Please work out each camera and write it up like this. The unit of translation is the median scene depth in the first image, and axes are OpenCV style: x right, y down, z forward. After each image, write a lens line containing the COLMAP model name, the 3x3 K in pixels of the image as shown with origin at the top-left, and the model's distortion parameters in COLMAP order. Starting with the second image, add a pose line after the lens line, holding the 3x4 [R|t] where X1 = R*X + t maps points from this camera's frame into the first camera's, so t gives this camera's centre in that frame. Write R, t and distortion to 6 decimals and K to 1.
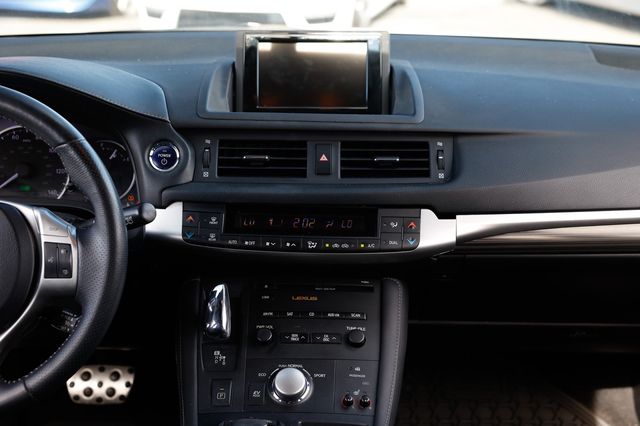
lens RADIAL K [[923.9, 0, 319.0], [0, 923.9, 216.0], [0, 0, 1]] dist [0.135164, 0.000000]
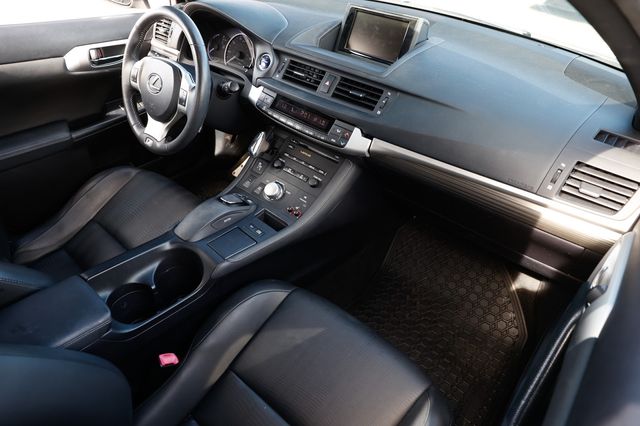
lens RADIAL K [[432.8, 0, 306.2], [0, 432.8, 216.8], [0, 0, 1]] dist [-0.103943, 0.080258]
pose [[0.748509, 0.421530, -0.511905, 0.508739], [-0.246257, 0.893451, 0.375637, -0.133273], [0.615704, -0.155108, 0.772561, 0.293895]]
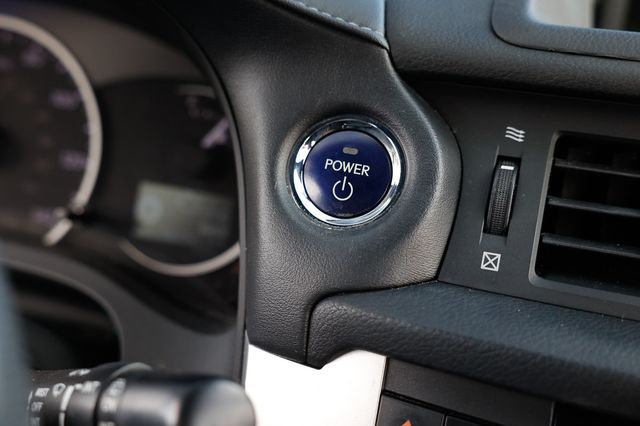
lens RADIAL K [[949.5, 0, 317.3], [0, 949.5, 212.2], [0, 0, 1]] dist [0.154362, 0.000000]
pose [[0.958705, 0.146032, -0.244049, -0.105396], [-0.136747, 0.989097, 0.054658, -0.066257], [0.249370, -0.019028, 0.968221, 0.729248]]
